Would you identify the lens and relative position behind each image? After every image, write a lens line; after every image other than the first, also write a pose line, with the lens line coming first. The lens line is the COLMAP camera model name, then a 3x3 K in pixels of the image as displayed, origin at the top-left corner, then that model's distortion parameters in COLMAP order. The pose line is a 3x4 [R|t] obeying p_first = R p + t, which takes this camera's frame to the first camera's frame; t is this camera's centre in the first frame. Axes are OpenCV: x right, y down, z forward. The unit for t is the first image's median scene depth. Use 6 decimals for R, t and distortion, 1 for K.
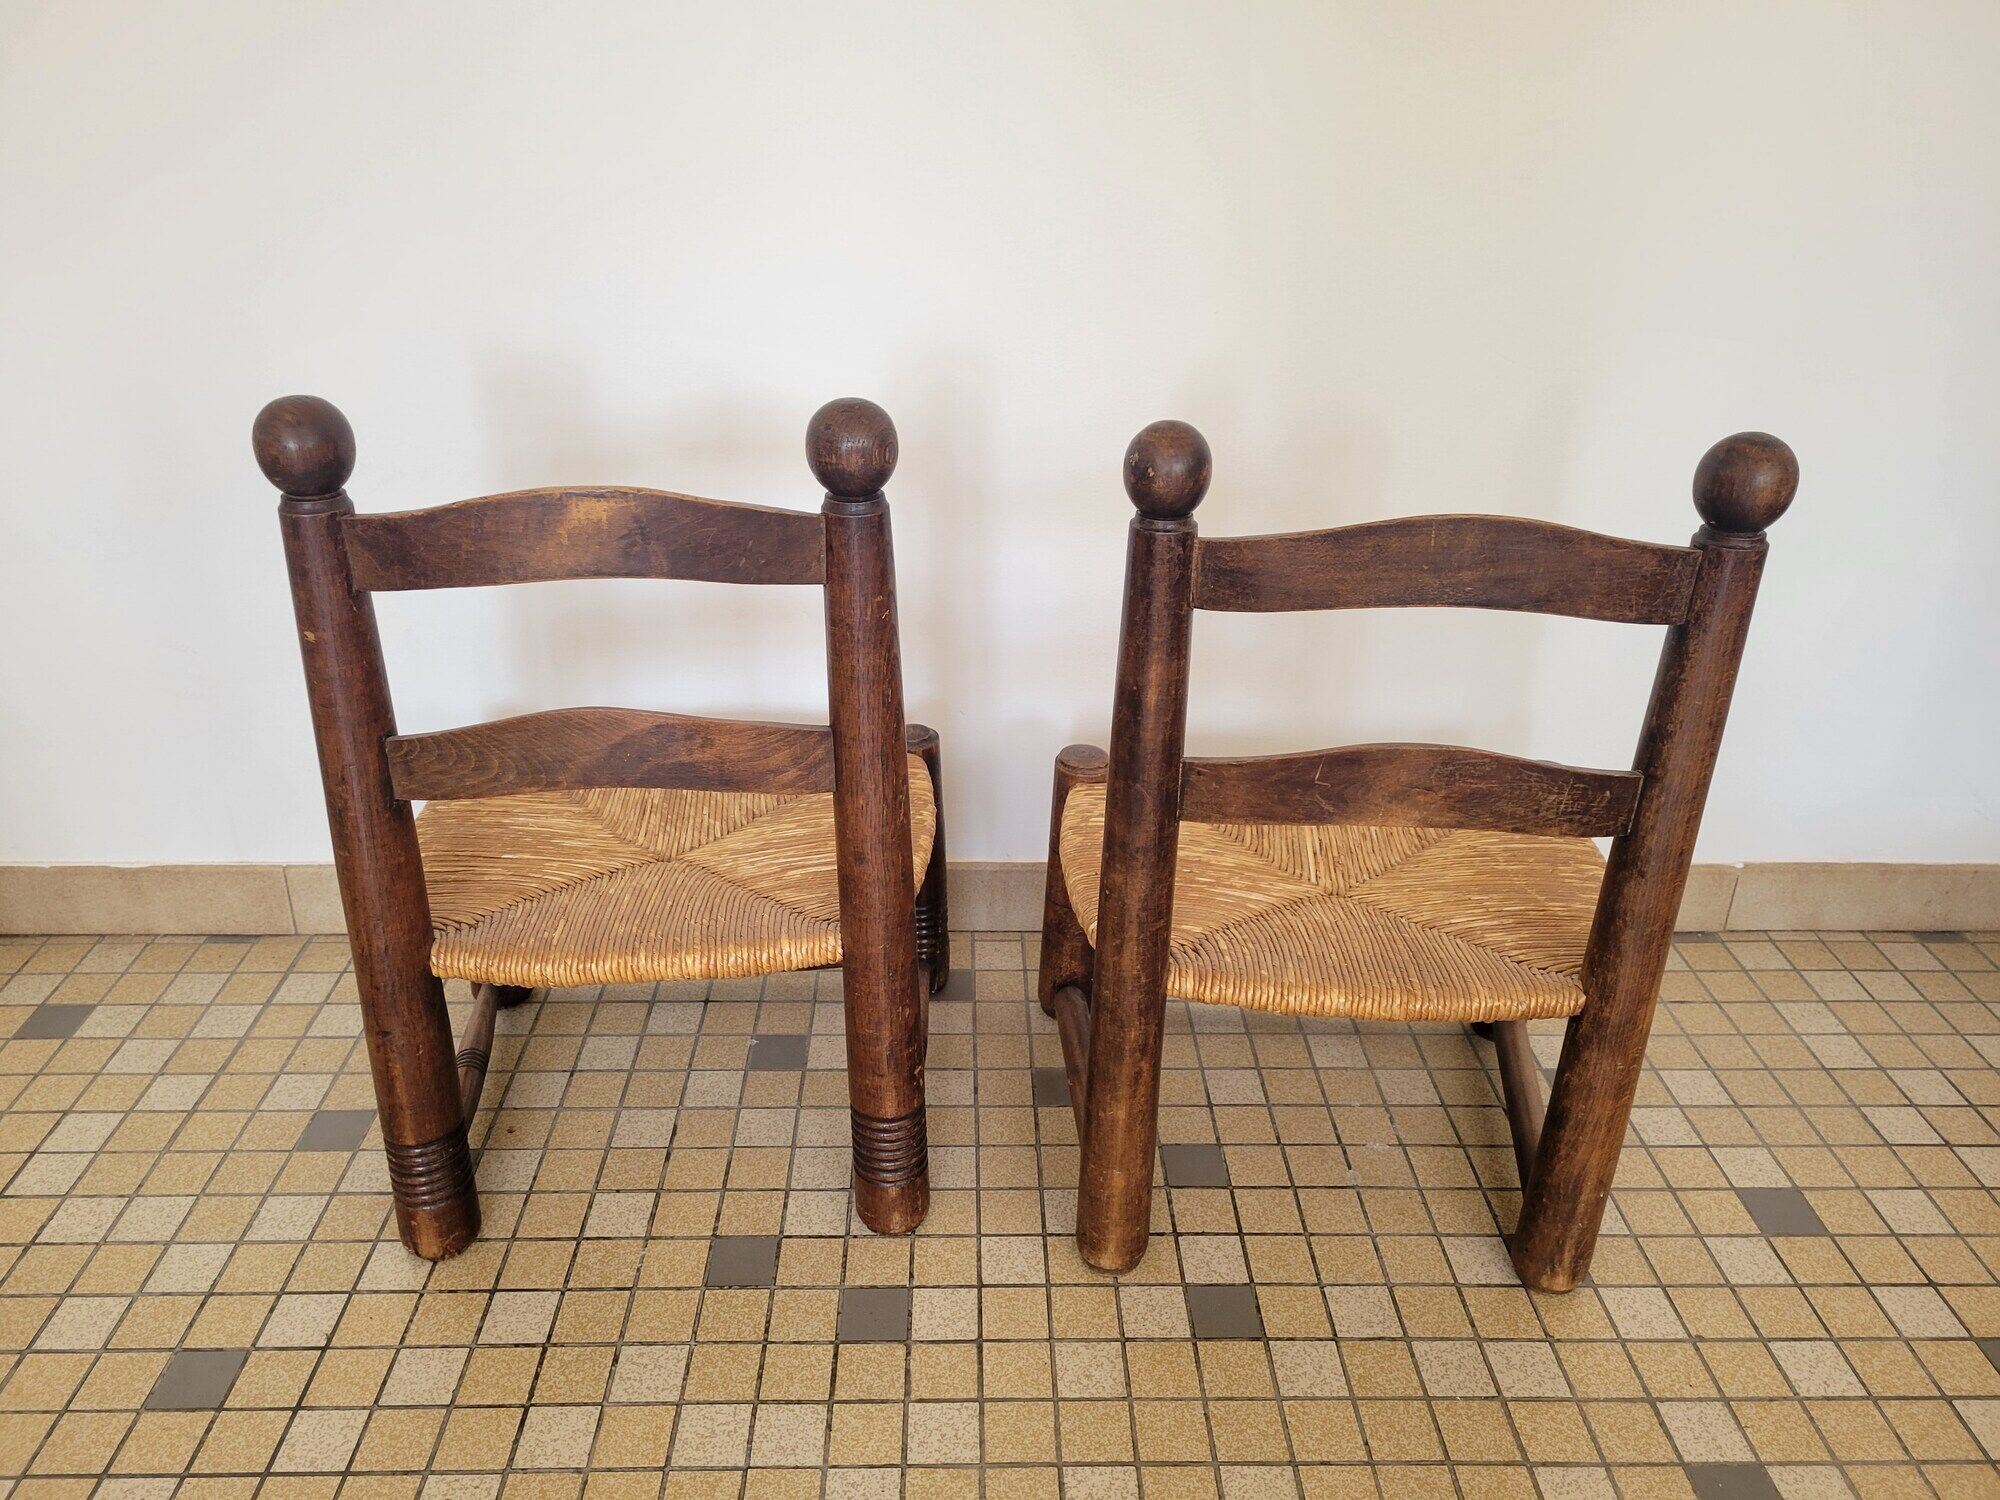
lens RADIAL K [[1545.3, 0, 999.7], [0, 1545.3, 776.4], [0, 0, 1]] dist [0.048274, -0.046116]
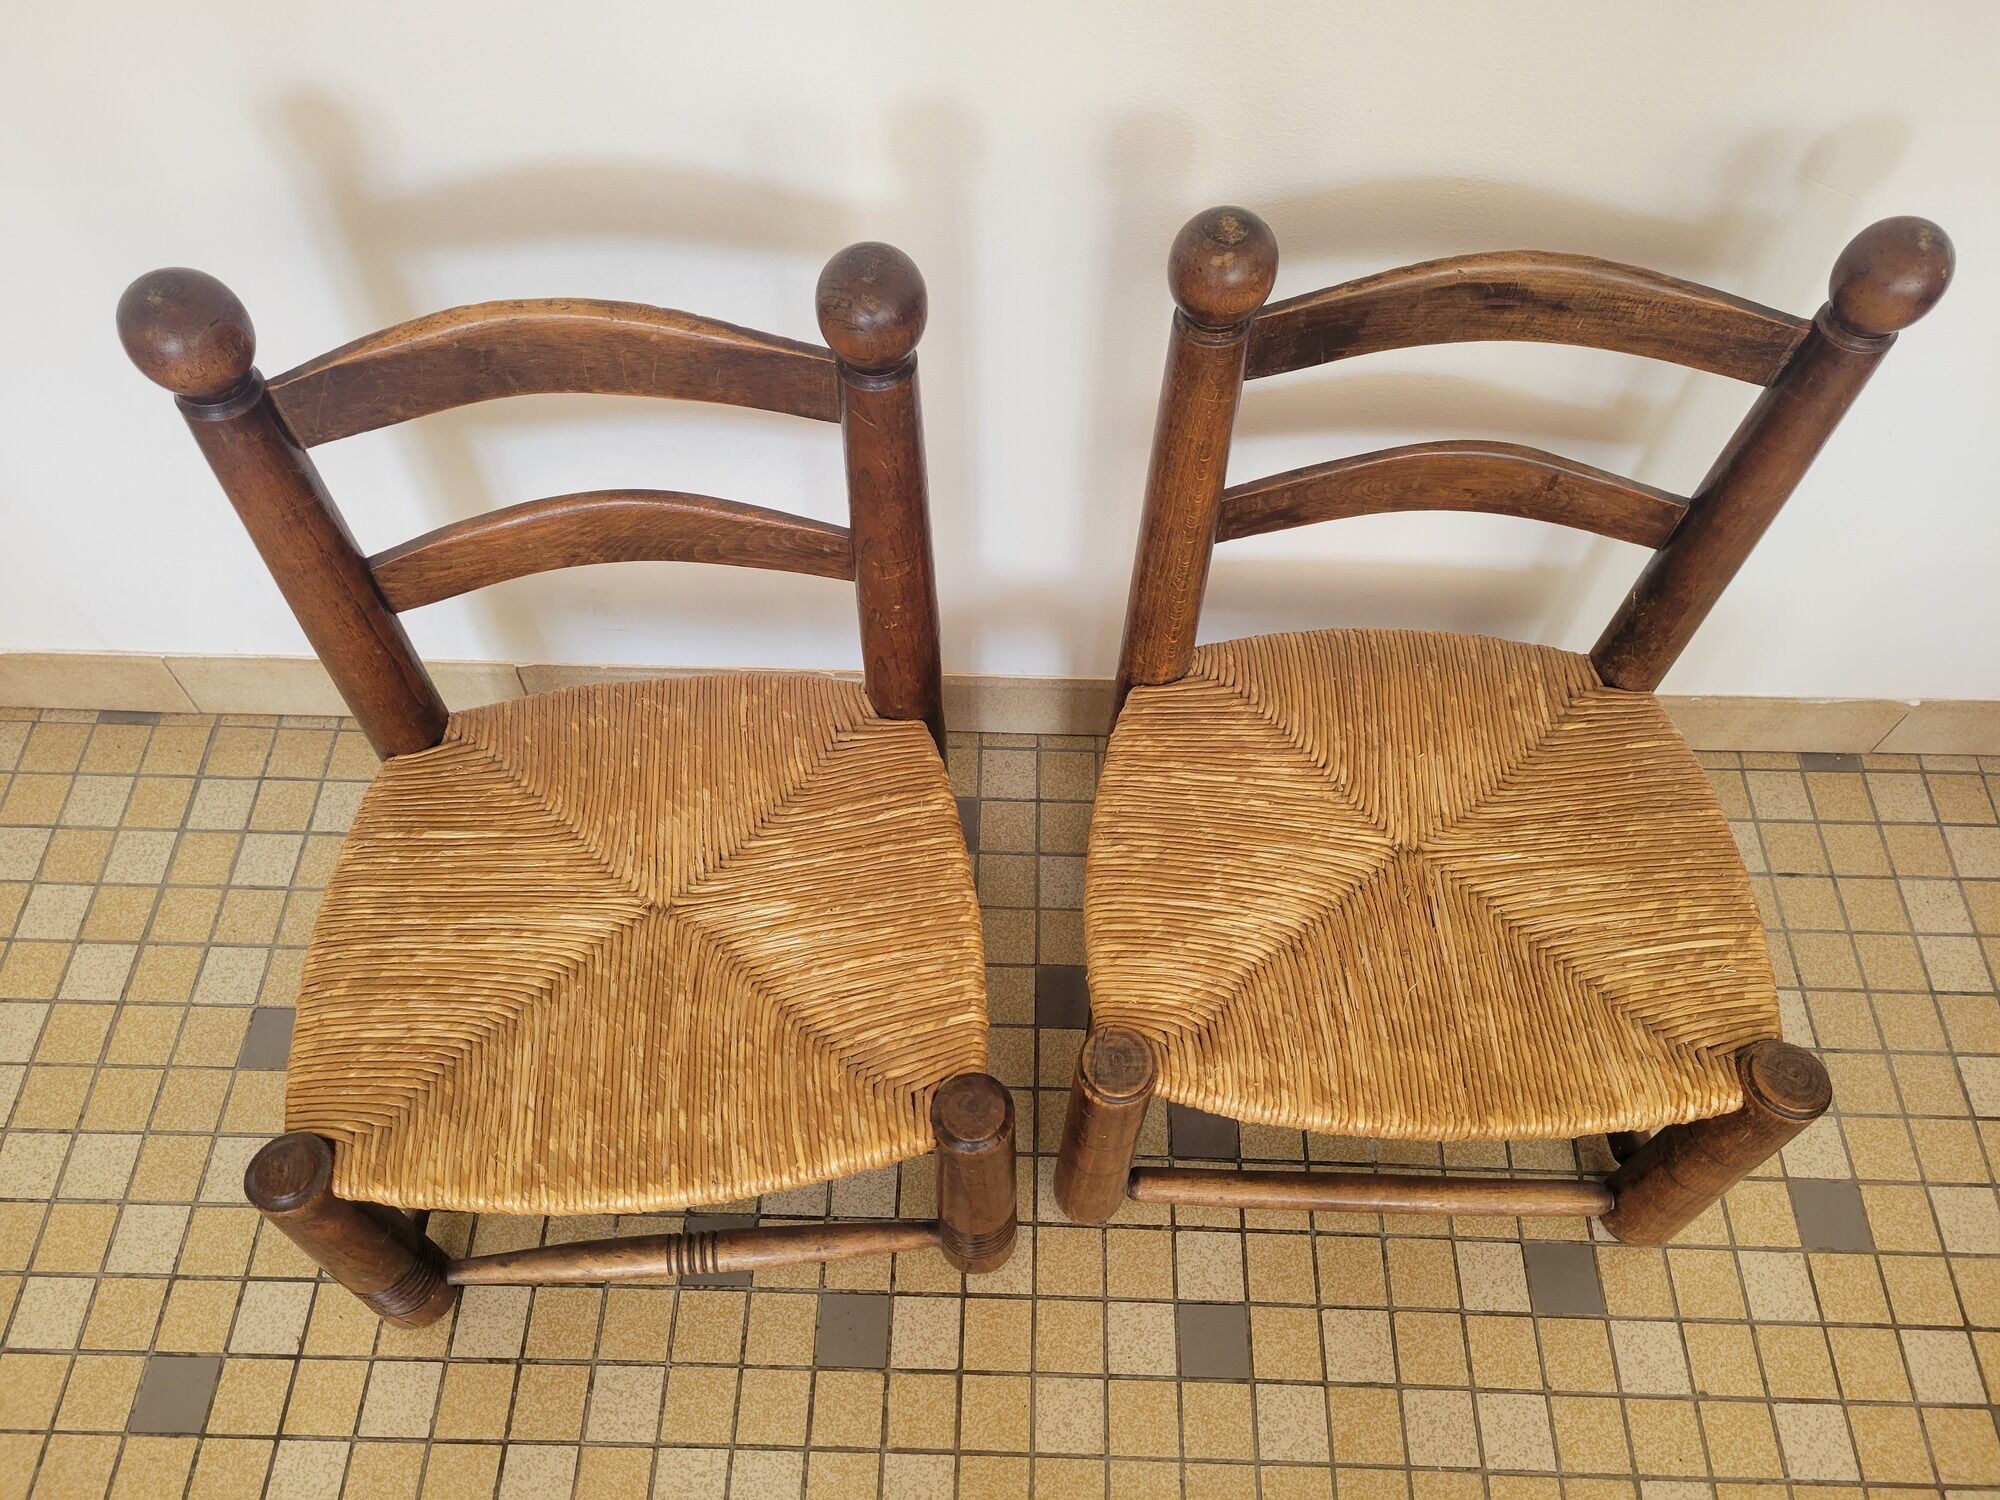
lens RADIAL K [[1532.1, 0, 995.7], [0, 1532.1, 797.9], [0, 0, 1]] dist [0.050527, -0.046998]
pose [[0.998838, 0.042694, -0.022361, 0.015757], [-0.024115, 0.844443, 0.535103, -0.453816], [0.041728, -0.533942, 0.844491, 0.366187]]
